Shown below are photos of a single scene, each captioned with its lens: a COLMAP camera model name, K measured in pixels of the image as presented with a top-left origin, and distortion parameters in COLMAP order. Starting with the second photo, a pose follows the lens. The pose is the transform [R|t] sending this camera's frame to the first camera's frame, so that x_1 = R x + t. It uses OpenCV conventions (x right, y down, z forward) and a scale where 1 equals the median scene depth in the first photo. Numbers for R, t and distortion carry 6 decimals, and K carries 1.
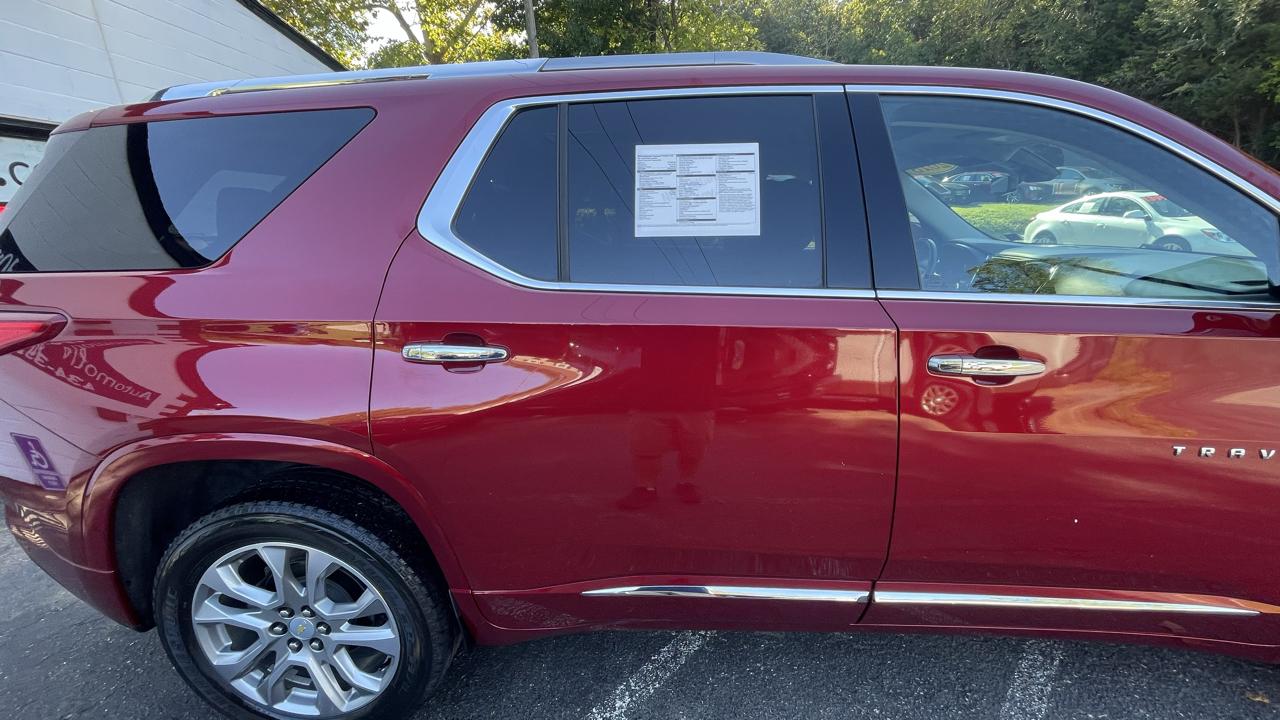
lens RADIAL K [[514.3, 0, 640.0], [0, 514.3, 360.0], [0, 0, 1]] dist [-0.001910, -0.000076]
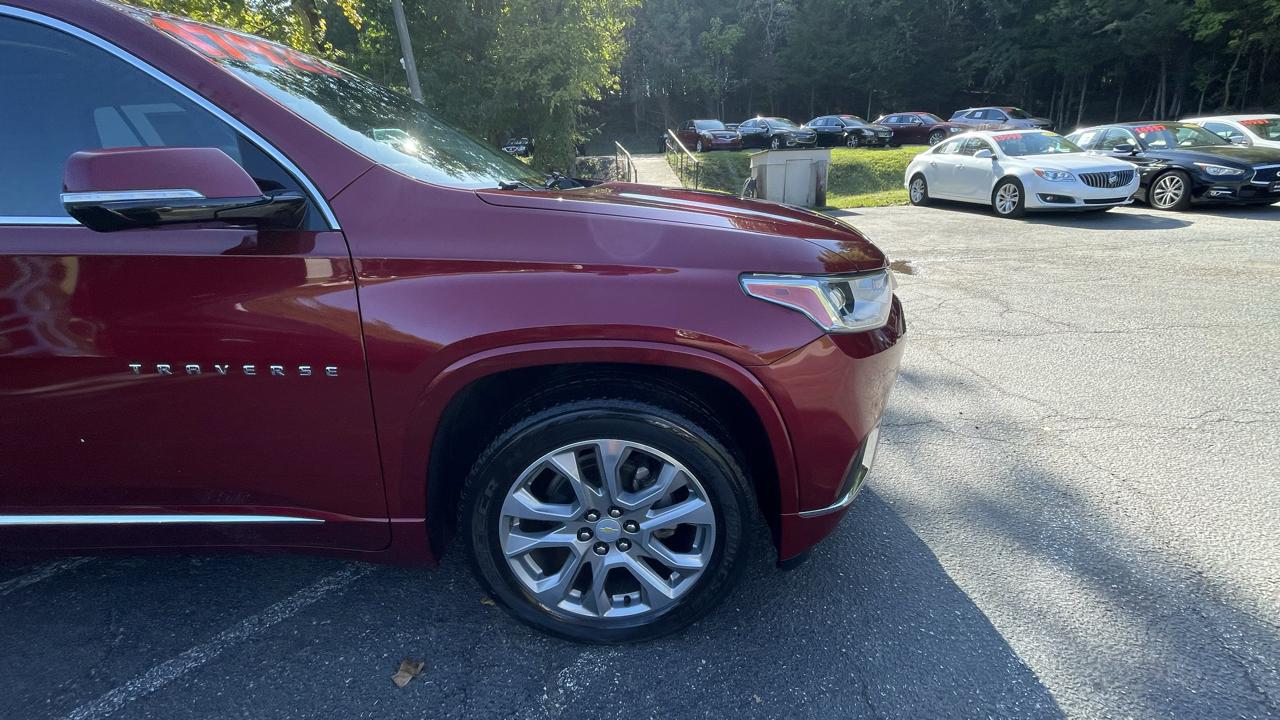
lens RADIAL K [[512.8, 0, 640.7], [0, 512.8, 355.9], [0, 0, 1]] dist [-0.002087, -0.000050]
pose [[0.998806, -0.028035, 0.040006, 1.474534], [0.024646, 0.996259, 0.082828, 0.067278], [-0.042178, -0.081743, 0.995761, -0.037813]]
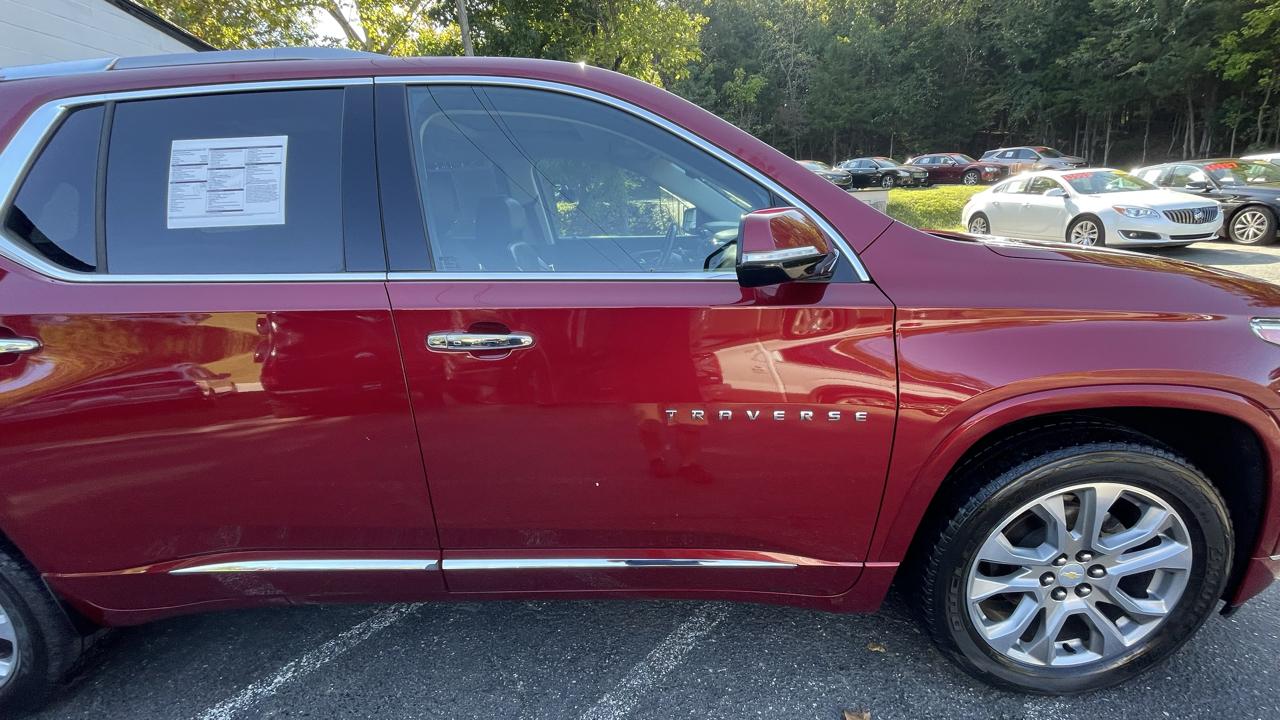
lens RADIAL K [[512.1, 0, 642.6], [0, 512.1, 355.5], [0, 0, 1]] dist [-0.000552, -0.000188]
pose [[0.999323, -0.032251, 0.017711, 0.714932], [0.032115, 0.999453, 0.007867, 0.031142], [-0.017955, -0.007292, 0.999812, -0.043719]]
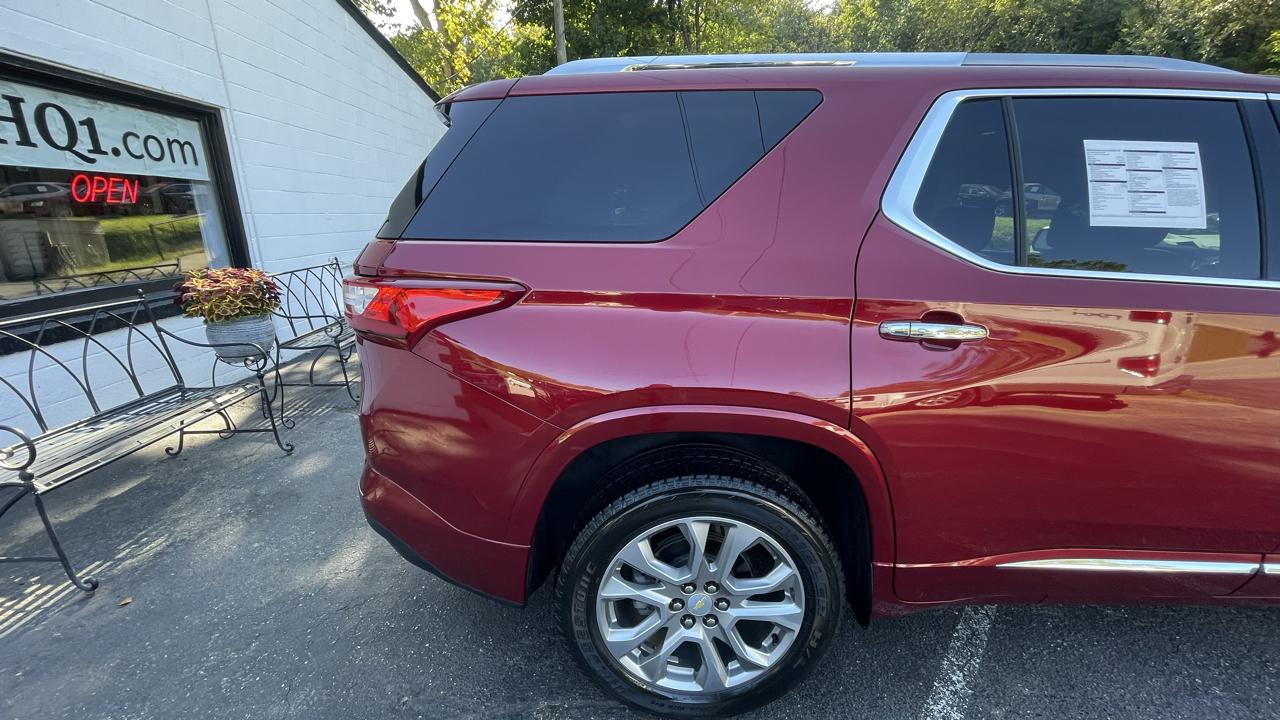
lens RADIAL K [[512.8, 0, 640.7], [0, 512.8, 355.9], [0, 0, 1]] dist [-0.002087, -0.000050]
pose [[0.998236, 0.021102, 0.055489, -0.760019], [-0.020708, 0.999756, -0.007667, 0.042649], [-0.055637, 0.006504, 0.998430, 0.001745]]
